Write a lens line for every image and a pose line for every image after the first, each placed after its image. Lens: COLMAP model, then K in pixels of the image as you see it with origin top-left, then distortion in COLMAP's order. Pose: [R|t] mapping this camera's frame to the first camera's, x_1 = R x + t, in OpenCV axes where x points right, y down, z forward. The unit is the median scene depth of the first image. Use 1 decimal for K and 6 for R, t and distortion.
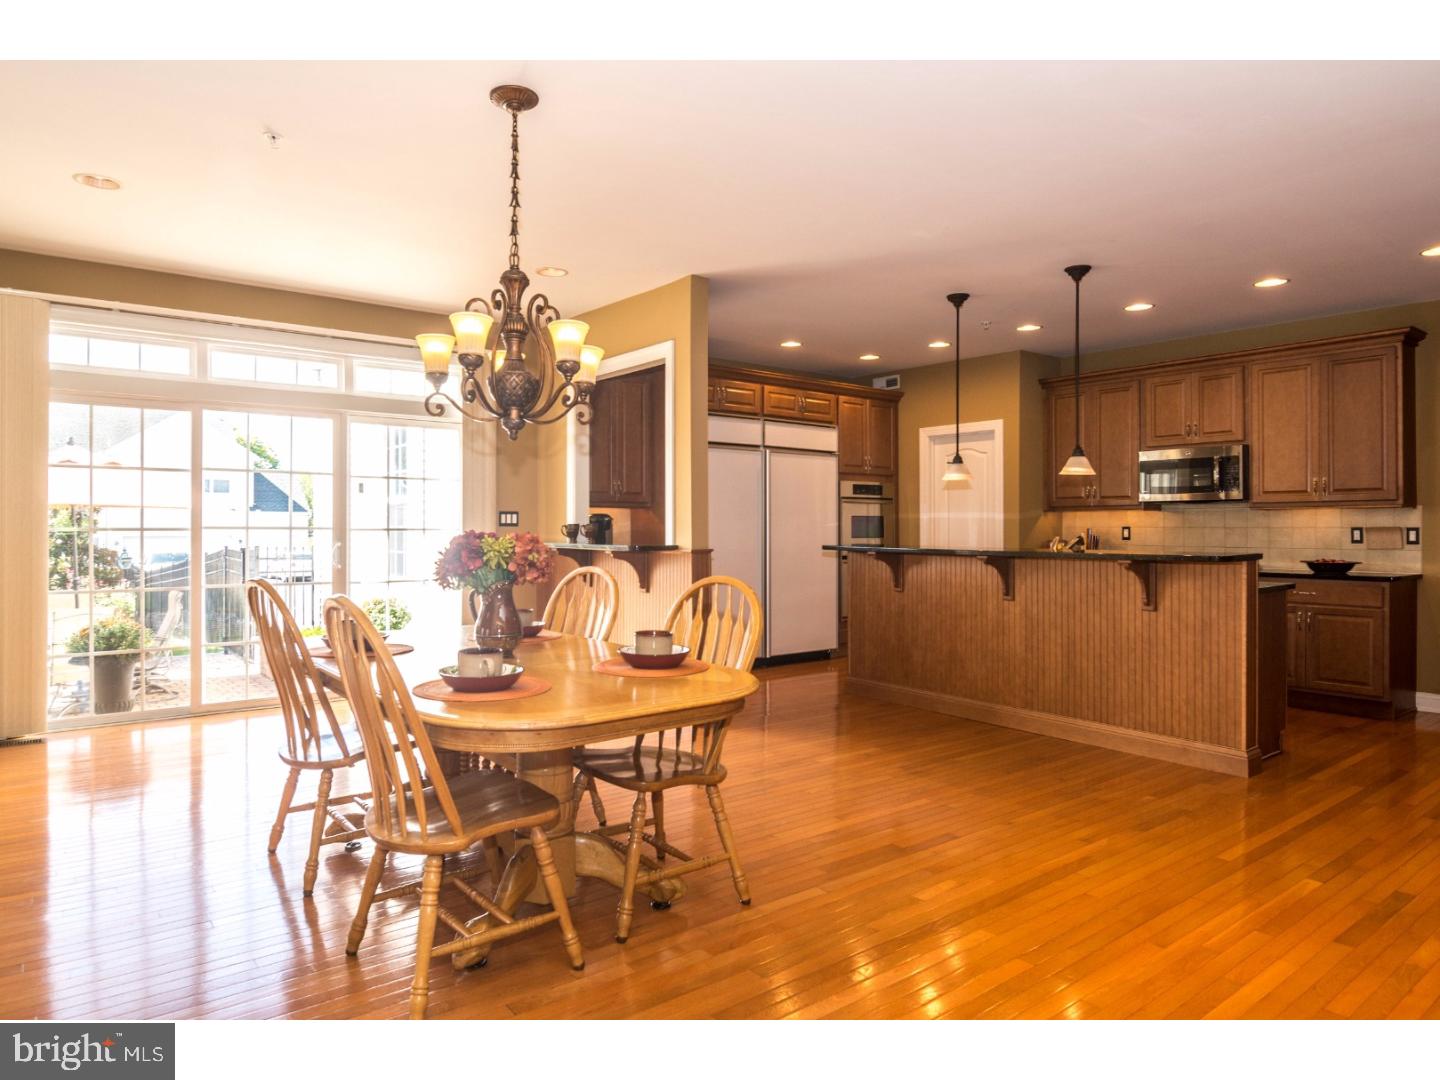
lens RADIAL K [[913.2, 0, 718.8], [0, 913.2, 517.9], [0, 0, 1]] dist [0.026283, -0.002256]
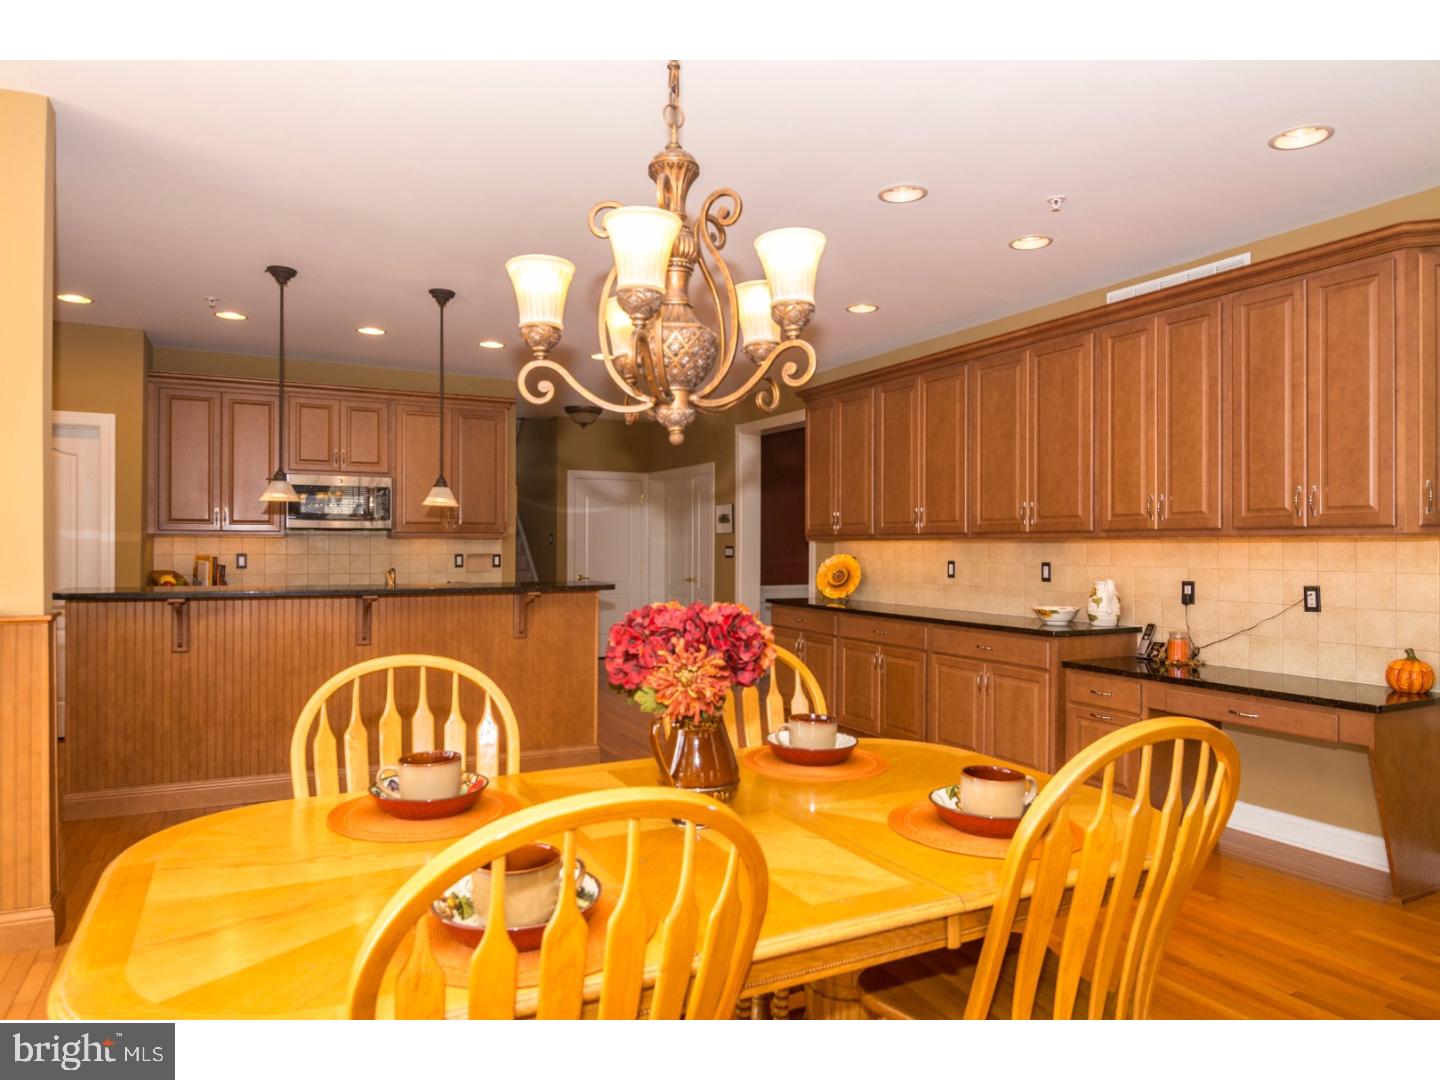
lens RADIAL K [[877.7, 0, 720.0], [0, 877.7, 540.0], [0, 0, 1]] dist [-0.001467, -0.000010]
pose [[0.217535, 0.004954, 0.976040, -0.373215], [-0.013617, 0.999905, -0.002040, -0.011098], [-0.975958, -0.012847, 0.217582, 0.427603]]
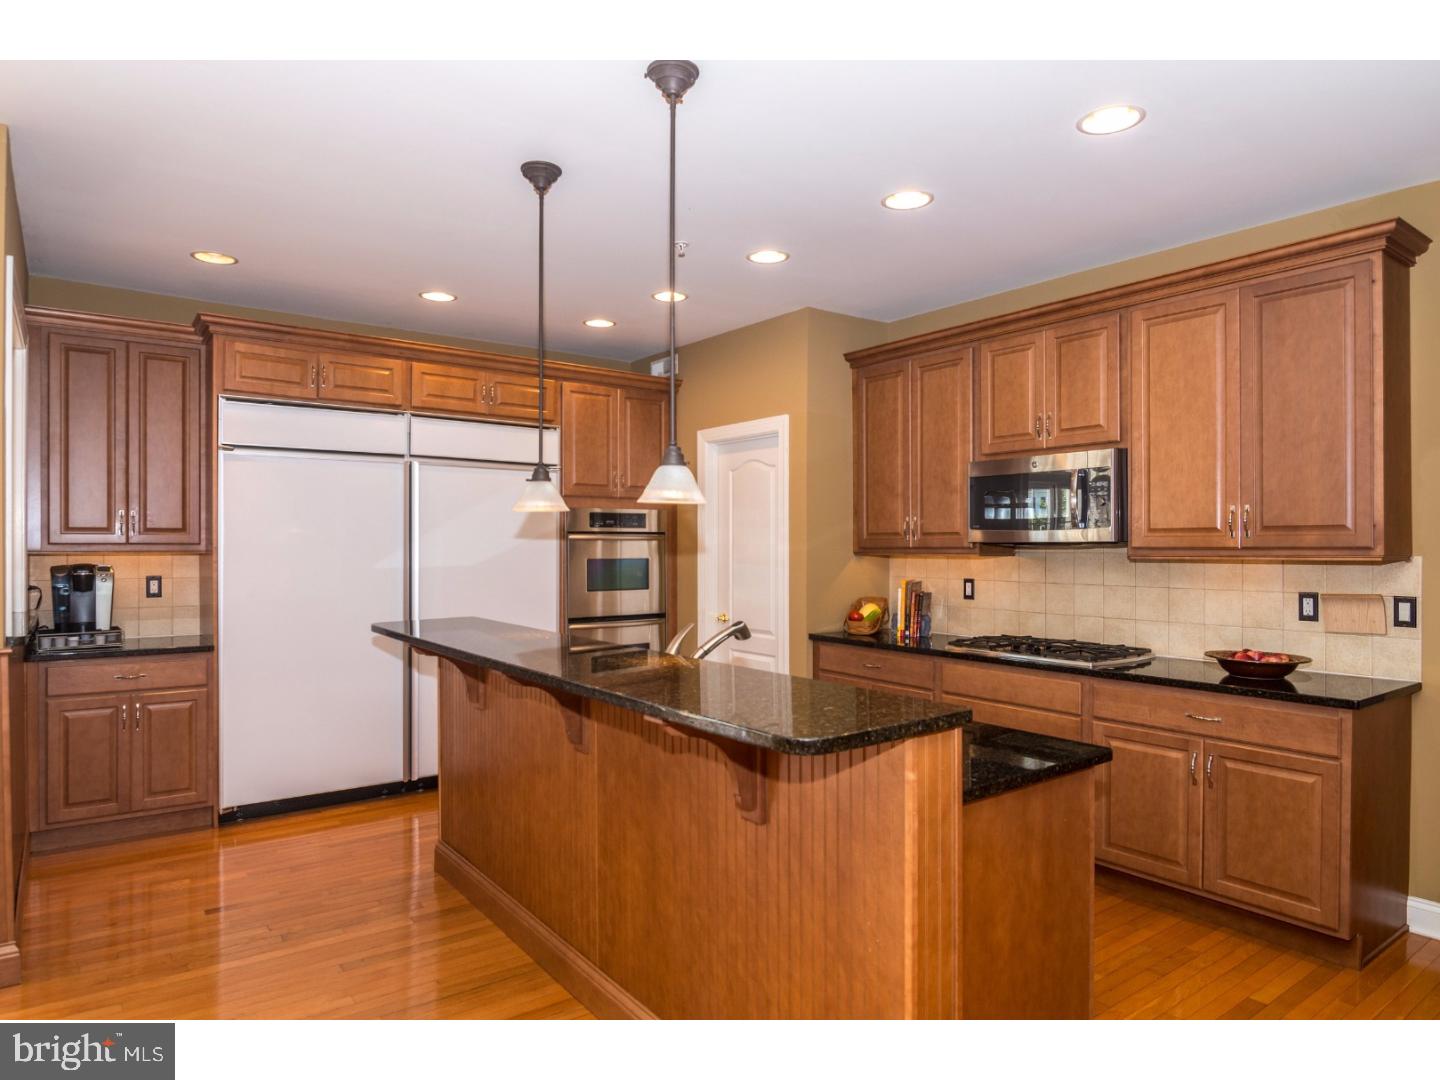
lens RADIAL K [[889.8, 0, 720.0], [0, 889.8, 540.0], [0, 0, 1]] dist [0.001035, 0.000251]
pose [[0.999095, 0.000773, -0.042526, 0.364021], [-0.000638, 0.999995, 0.003197, -0.024386], [0.042528, -0.003167, 0.999090, 0.452796]]
